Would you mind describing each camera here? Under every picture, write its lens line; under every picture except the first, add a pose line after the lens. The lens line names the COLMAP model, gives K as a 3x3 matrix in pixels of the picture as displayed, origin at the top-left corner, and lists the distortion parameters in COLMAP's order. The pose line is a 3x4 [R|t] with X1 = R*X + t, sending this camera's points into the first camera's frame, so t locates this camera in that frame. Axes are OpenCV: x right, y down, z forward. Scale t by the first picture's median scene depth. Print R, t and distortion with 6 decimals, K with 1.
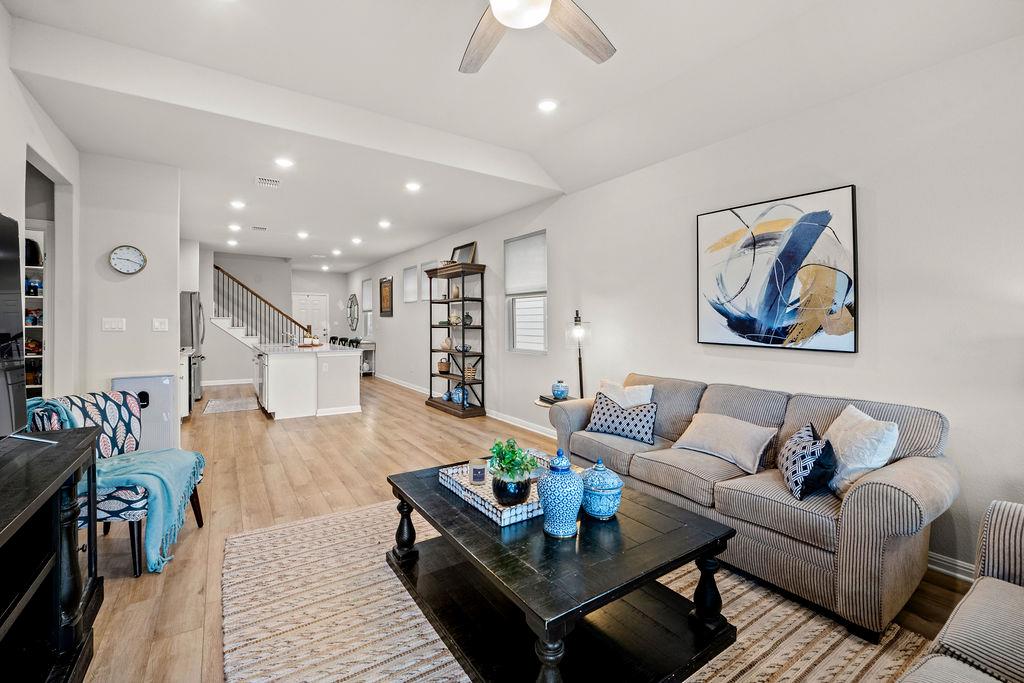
lens RADIAL K [[430.8, 0, 507.9], [0, 430.8, 334.7], [0, 0, 1]] dist [-0.022042, -0.000015]
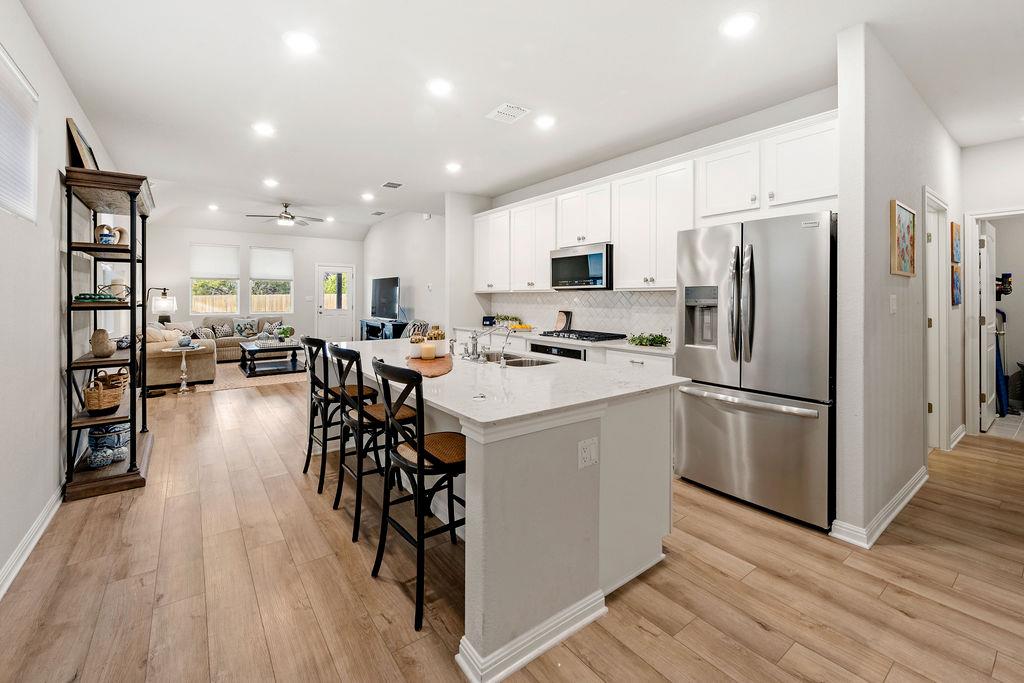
lens RADIAL K [[428.7, 0, 505.3], [0, 428.7, 296.1], [0, 0, 1]] dist [0.000117, -0.000453]
pose [[-0.999150, -0.007687, -0.040492, -0.596720], [-0.008662, 0.999676, 0.023954, -0.047581], [0.040294, 0.024284, -0.998893, 1.609915]]
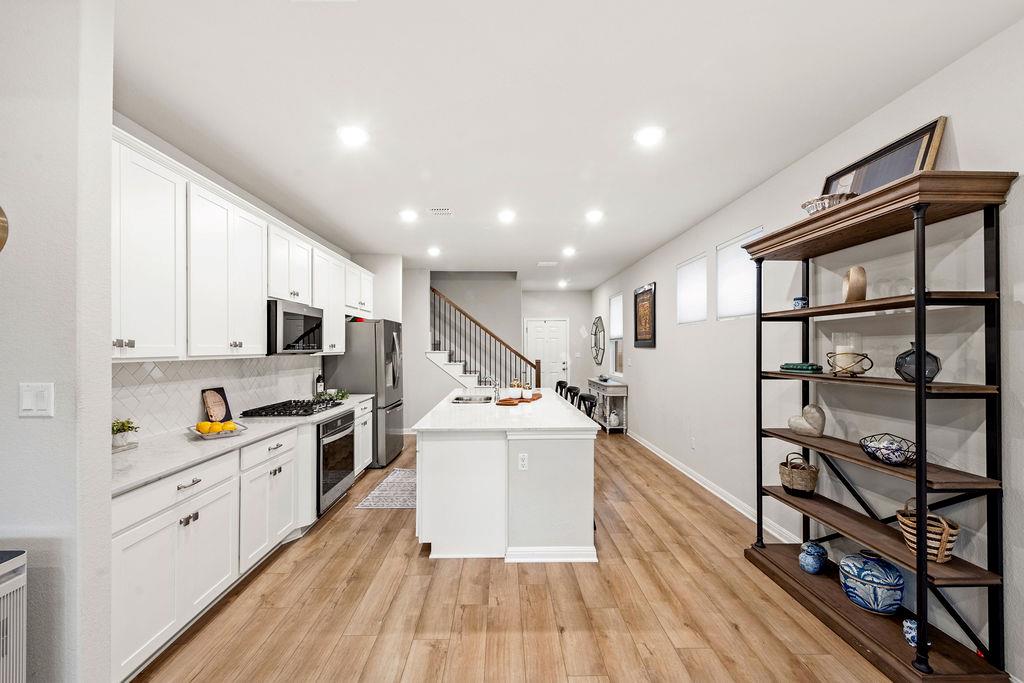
lens RADIAL K [[417.2, 0, 508.8], [0, 417.2, 346.7], [0, 0, 1]] dist [0.012012, -0.000105]
pose [[0.838272, -0.010045, -0.545159, -0.177862], [-0.006611, 0.999570, -0.028584, -0.038045], [0.545212, 0.027566, 0.837845, 0.580117]]
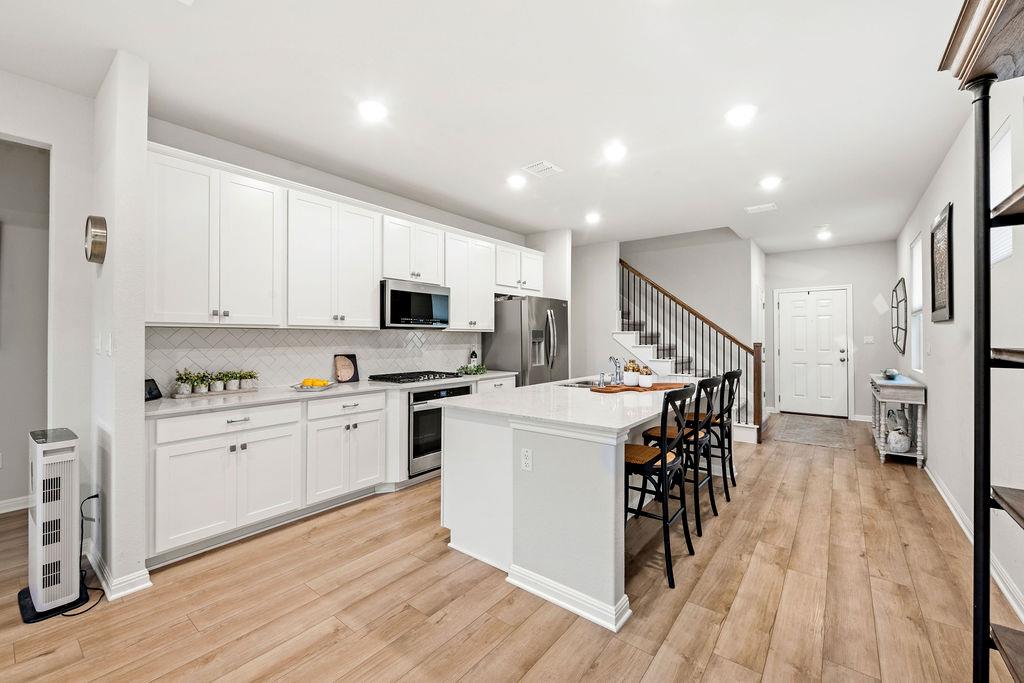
lens RADIAL K [[420.3, 0, 507.2], [0, 420.3, 334.2], [0, 0, 1]] dist [0.000455, -0.000083]
pose [[0.299924, -0.011110, -0.953898, -0.080201], [-0.024258, 0.999520, -0.019269, -0.024399], [0.953654, 0.028919, 0.299511, 0.848109]]
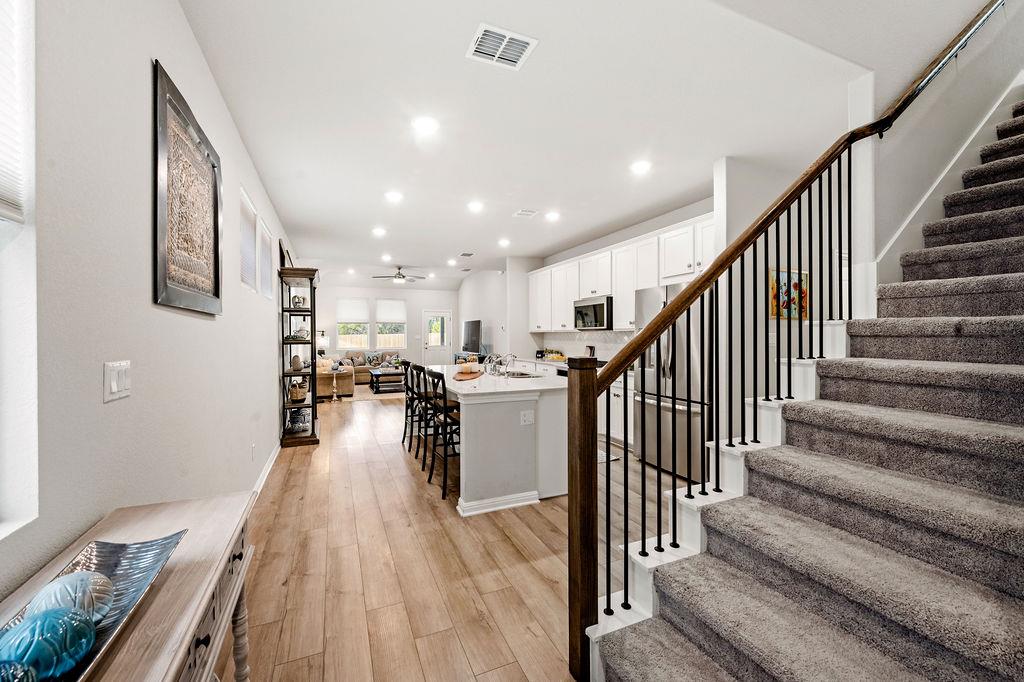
lens RADIAL K [[409.0, 0, 510.1], [0, 409.0, 336.3], [0, 0, 1]] dist [-0.000847, -0.000275]
pose [[-0.982427, -0.002103, 0.186635, -0.736595], [0.003584, 0.999540, 0.030132, -0.056210], [-0.186613, 0.030271, -0.981967, 1.837251]]
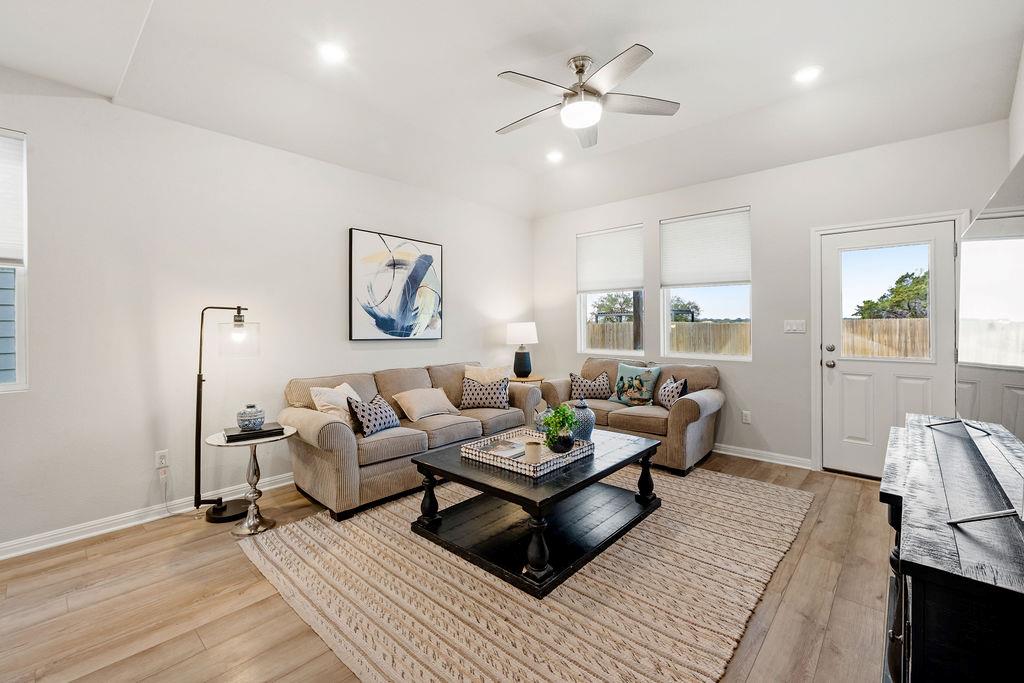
lens RADIAL K [[429.3, 0, 508.2], [0, 429.3, 324.5], [0, 0, 1]] dist [-0.000222, -0.000264]
pose [[-0.236363, -0.007742, 0.971634, -0.419998], [0.029701, 0.999443, 0.015188, -0.015550], [-0.971211, 0.032449, -0.236002, 0.477201]]
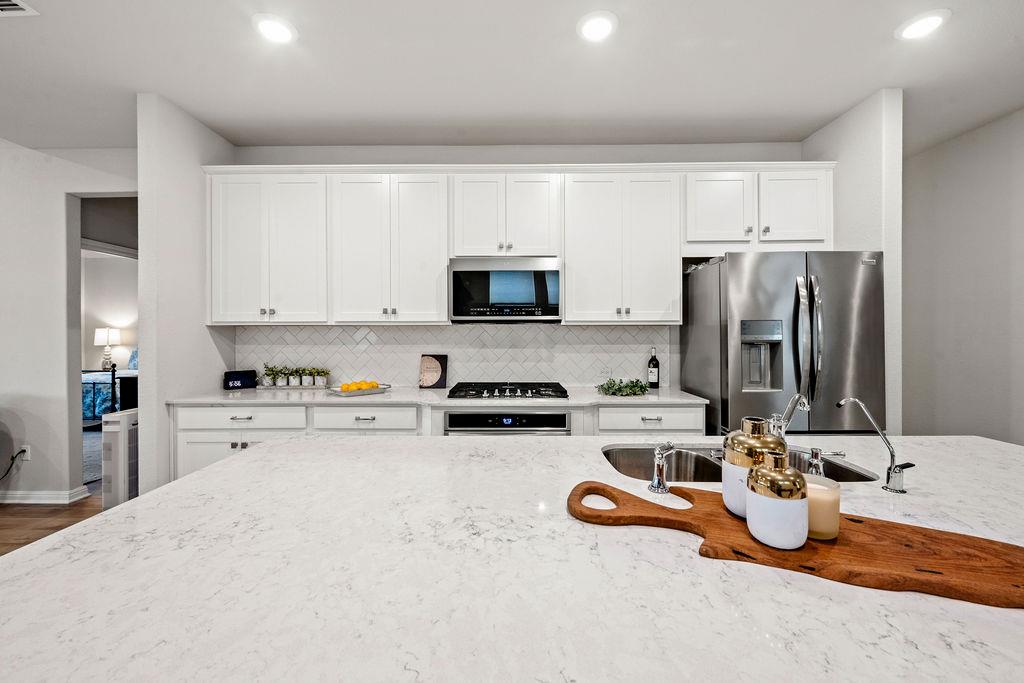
lens RADIAL K [[409.0, 0, 510.1], [0, 409.0, 336.8], [0, 0, 1]] dist [-0.000847, -0.000275]
pose [[-0.566361, 0.003546, -0.824149, -0.378629], [-0.023107, 0.999529, 0.020180, -0.035301], [0.823833, 0.030473, -0.566013, 1.169097]]
